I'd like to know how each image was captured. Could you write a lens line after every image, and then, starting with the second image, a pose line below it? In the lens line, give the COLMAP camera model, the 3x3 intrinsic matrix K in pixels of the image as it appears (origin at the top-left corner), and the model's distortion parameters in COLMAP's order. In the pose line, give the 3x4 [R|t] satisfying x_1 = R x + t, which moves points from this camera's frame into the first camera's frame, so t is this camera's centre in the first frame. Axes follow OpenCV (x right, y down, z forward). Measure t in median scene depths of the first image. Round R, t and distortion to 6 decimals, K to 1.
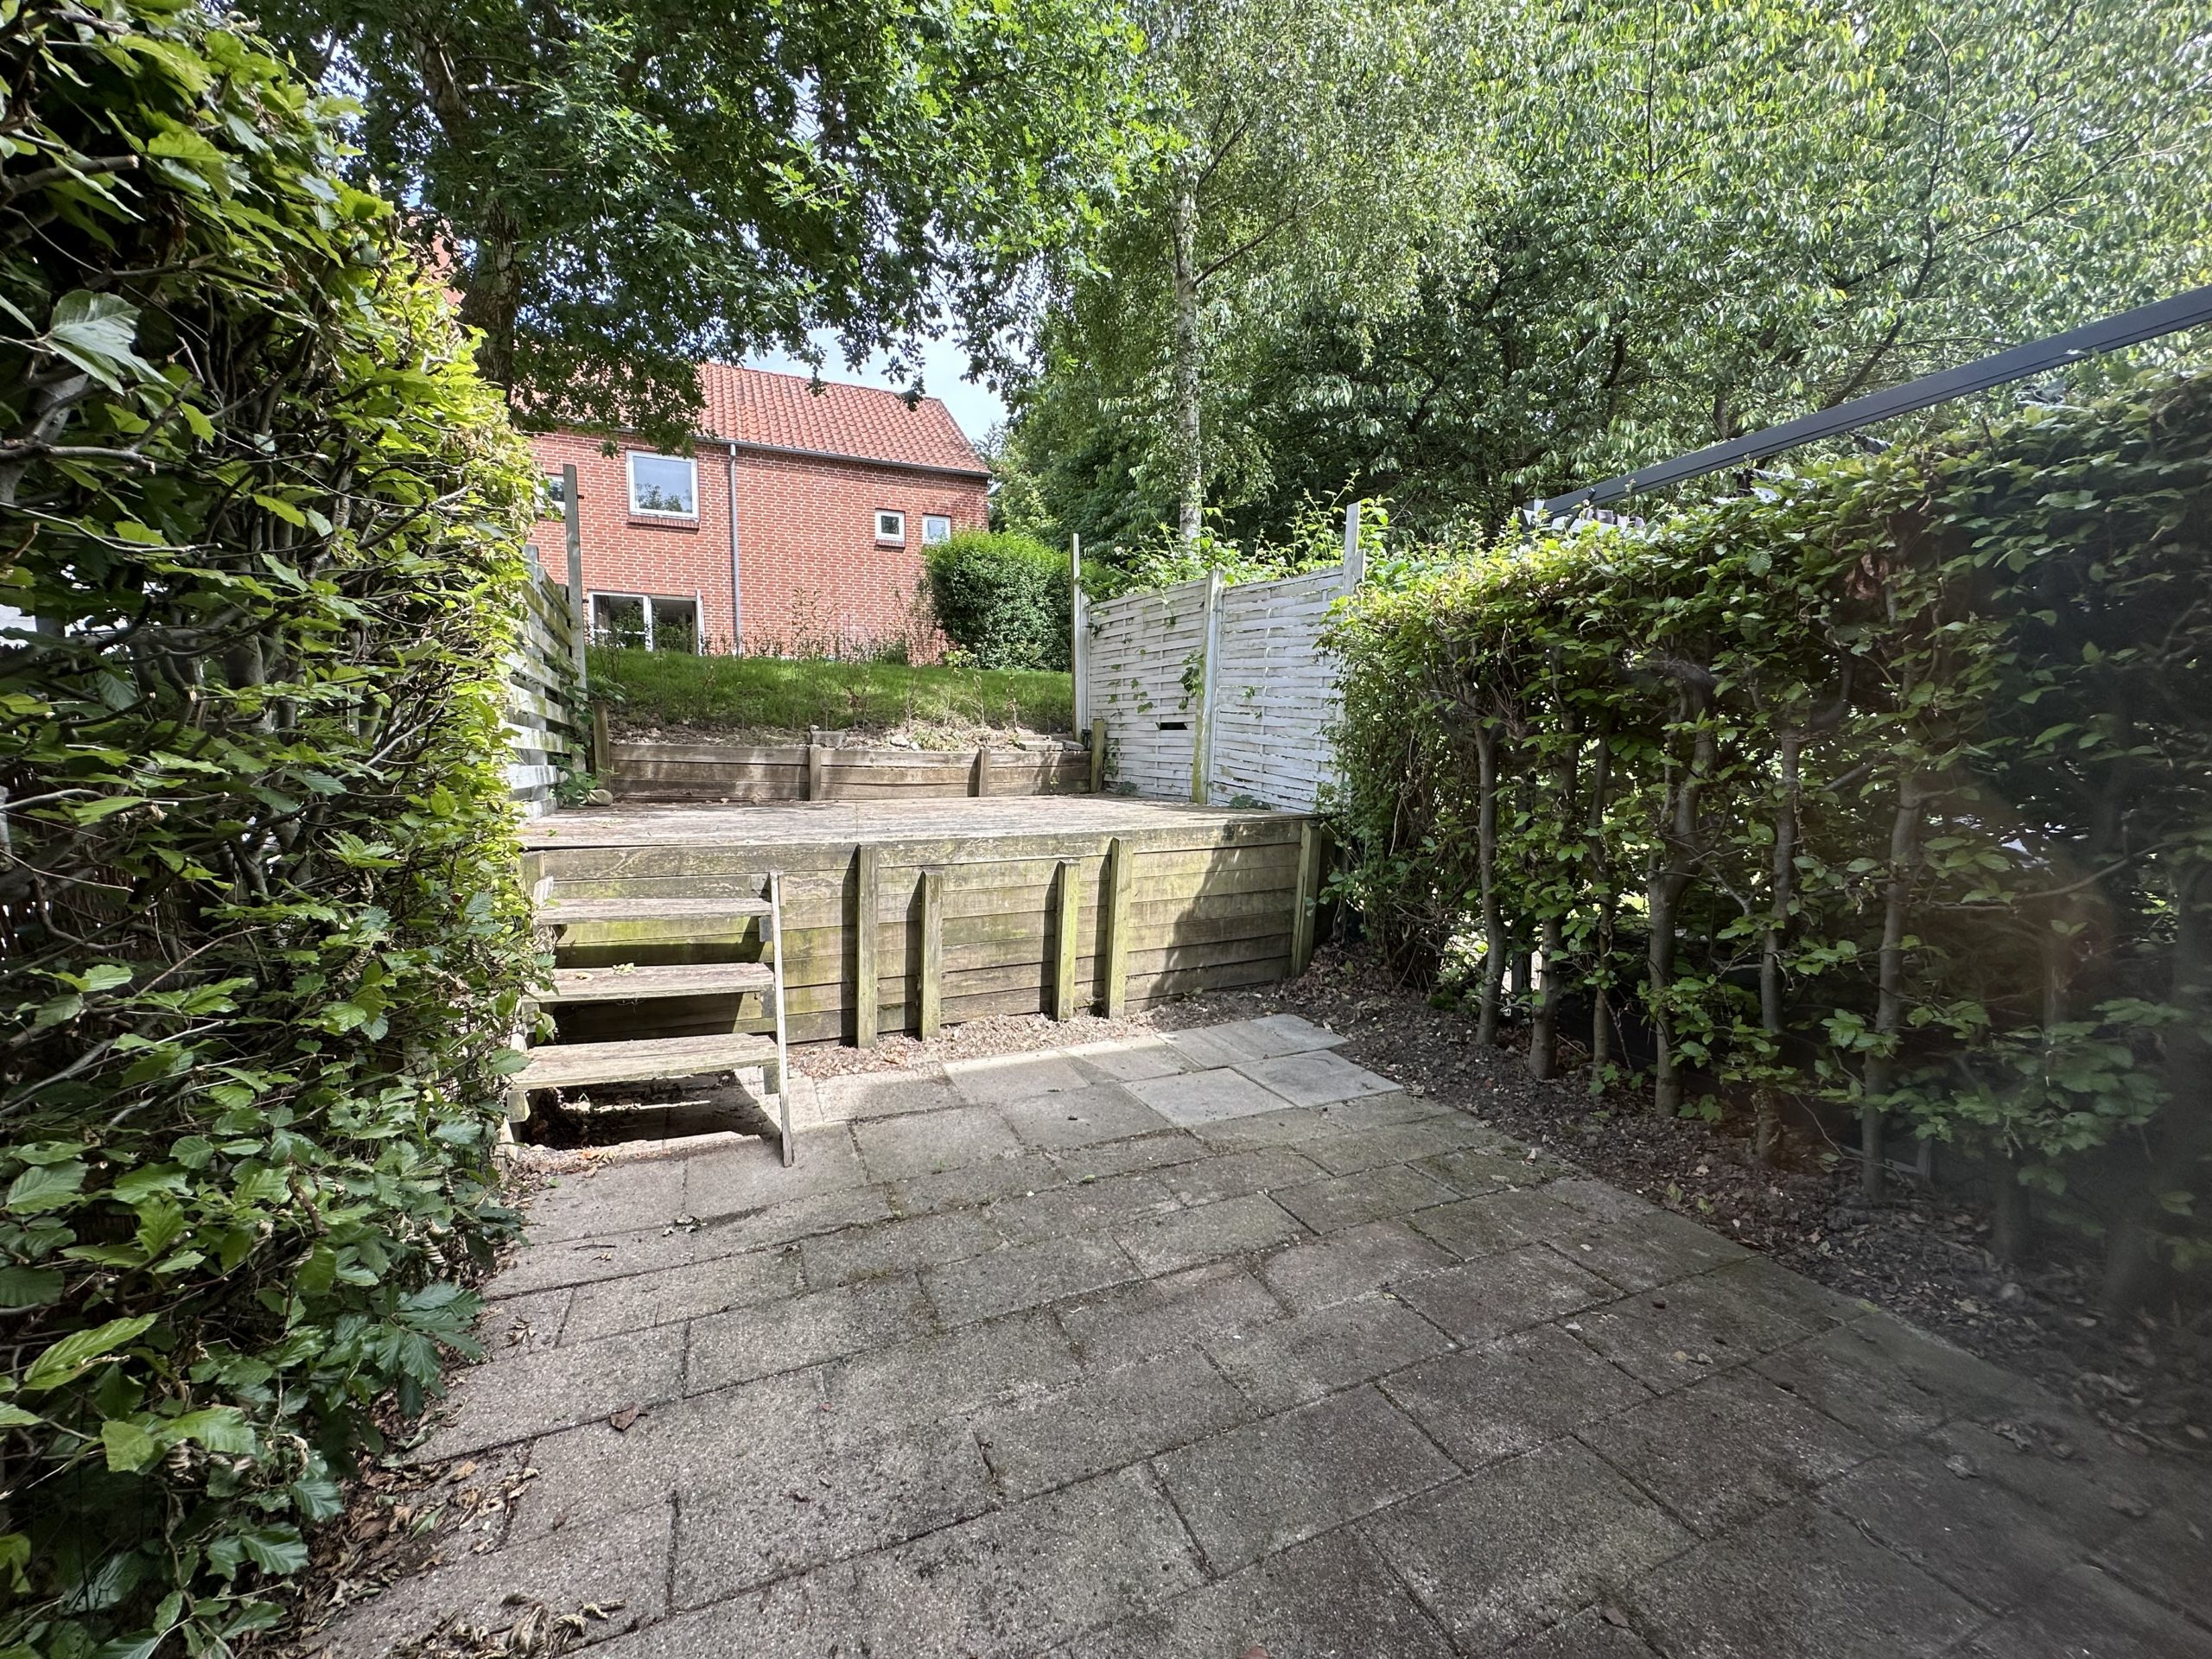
lens RADIAL K [[884.5, 0, 1104.5], [0, 884.5, 828.4], [0, 0, 1]] dist [0.000597, 0.000365]
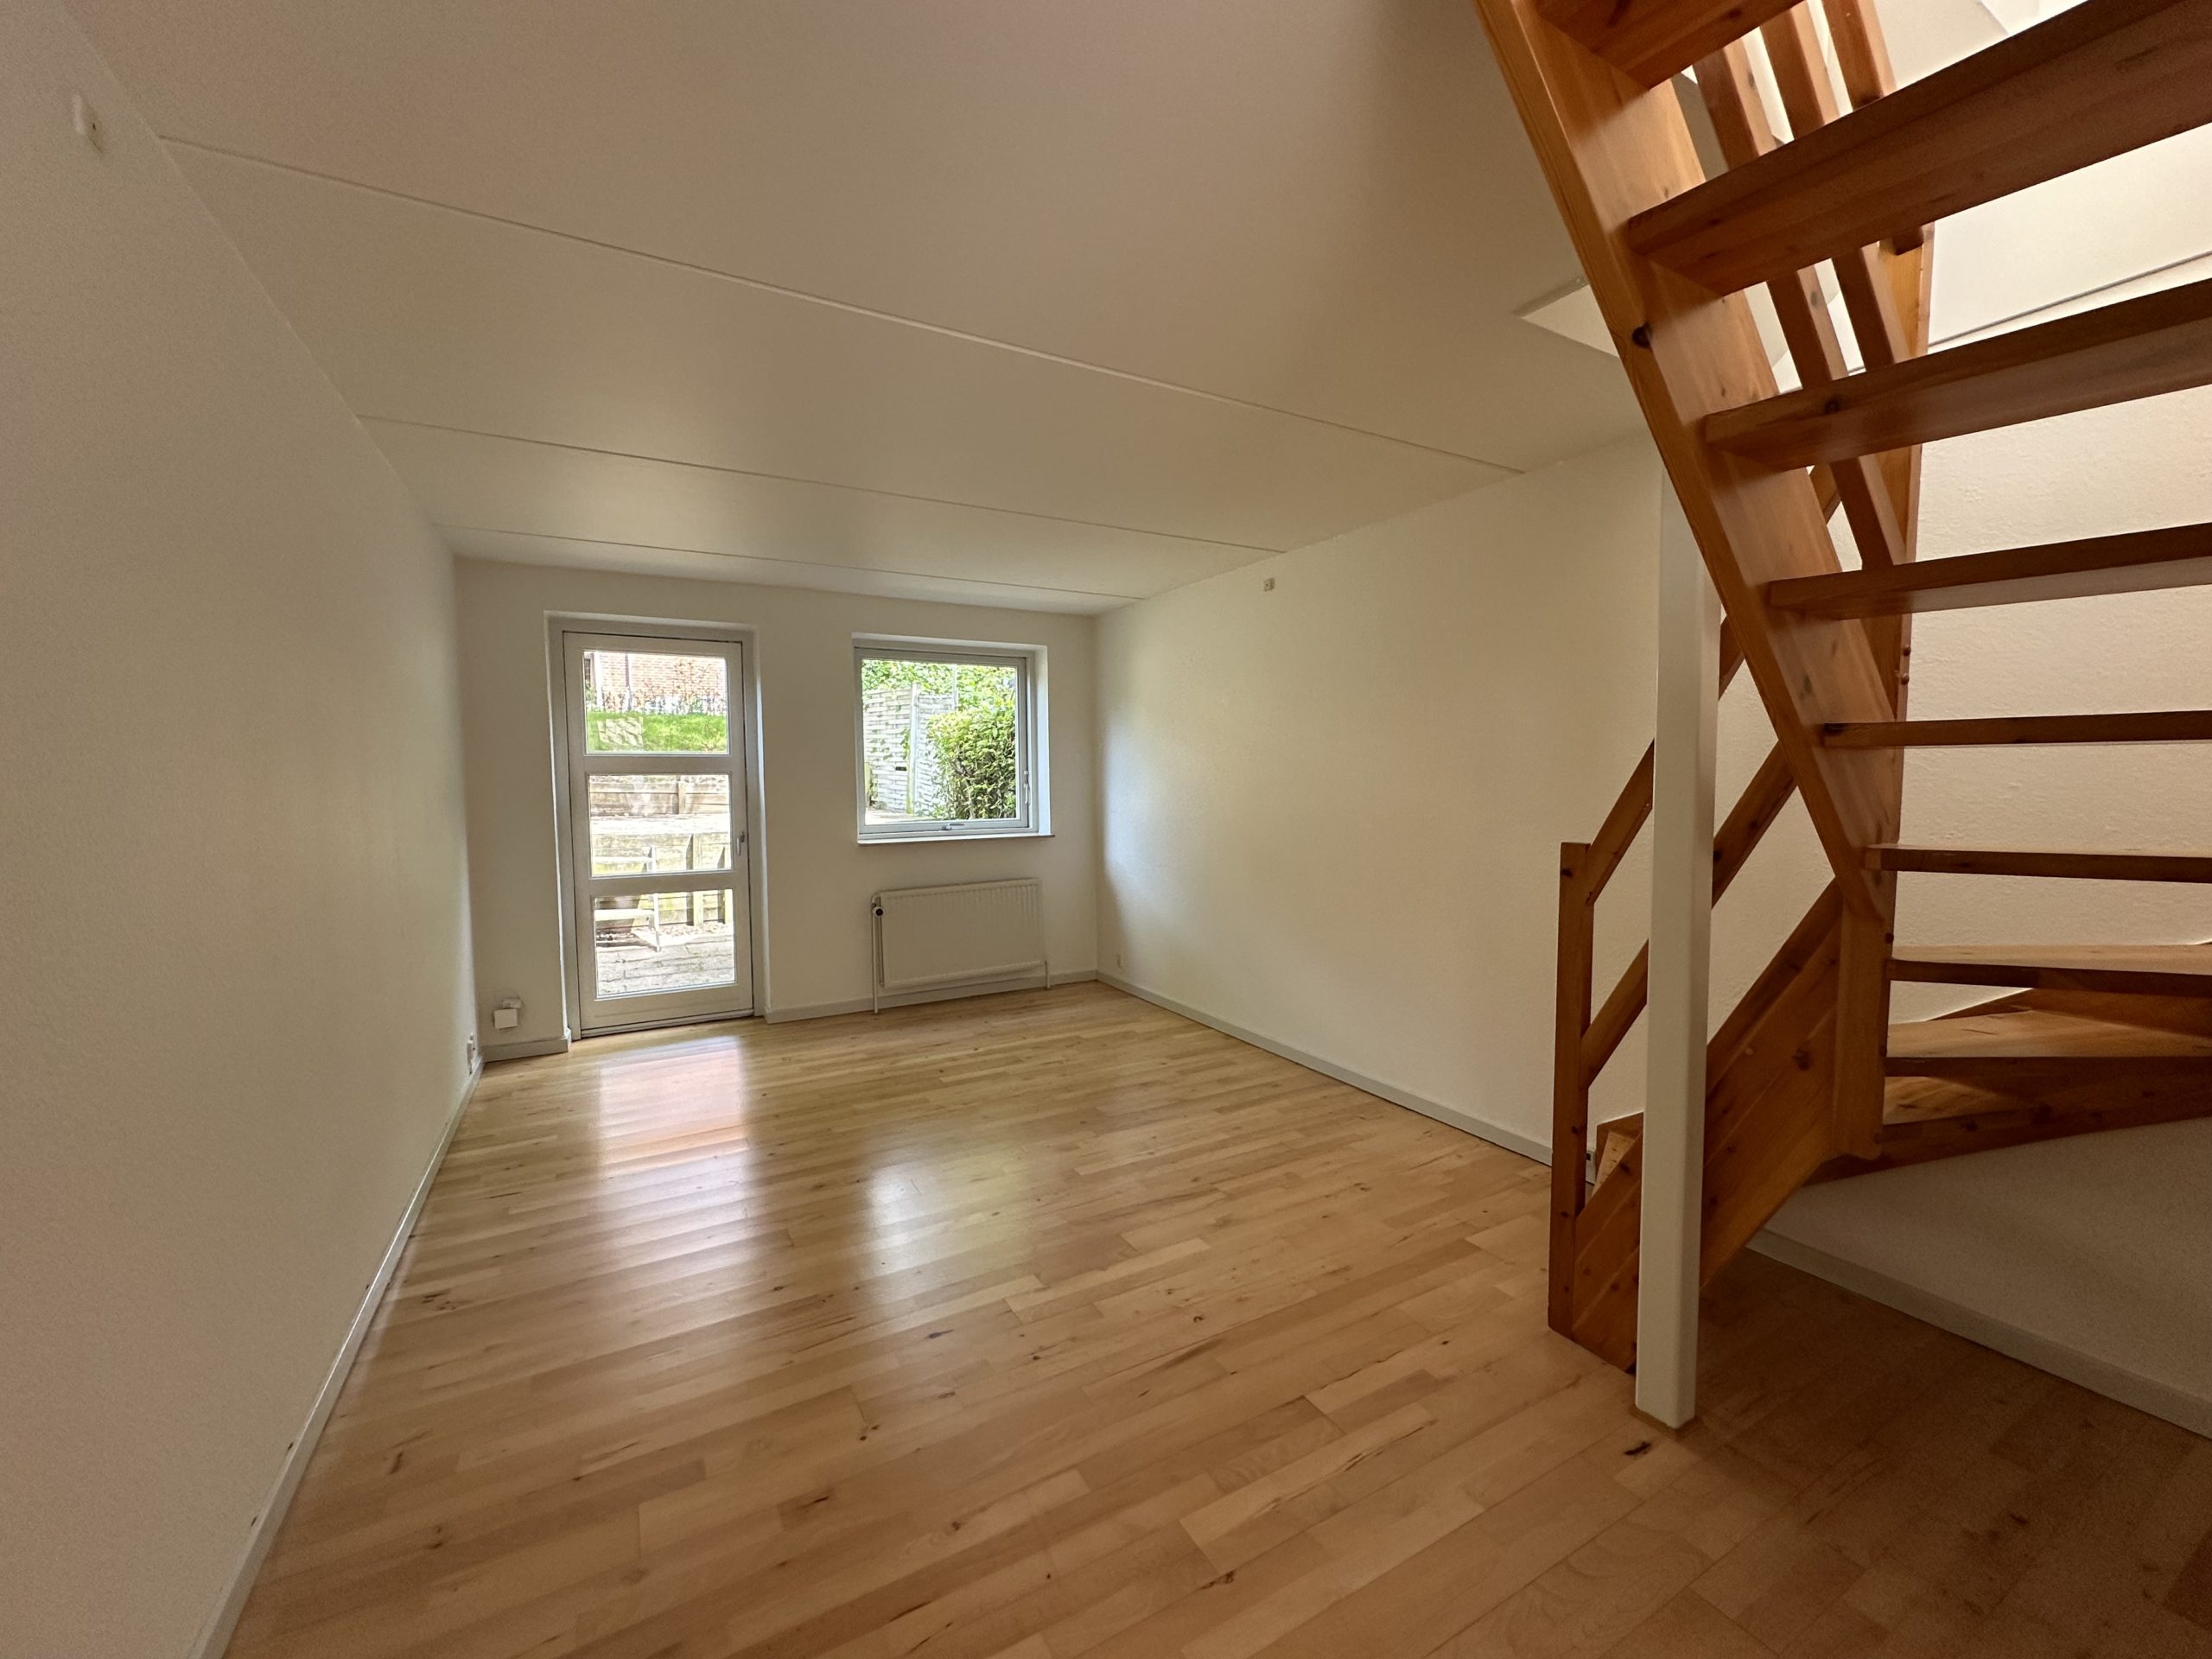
lens RADIAL K [[884.5, 0, 1104.5], [0, 884.5, 828.4], [0, 0, 1]] dist [0.000597, 0.000365]
pose [[0.994513, -0.010448, 0.104090, 0.314145], [0.011508, 0.999888, -0.009595, 0.022183], [-0.103978, 0.010740, 0.994522, -0.802293]]
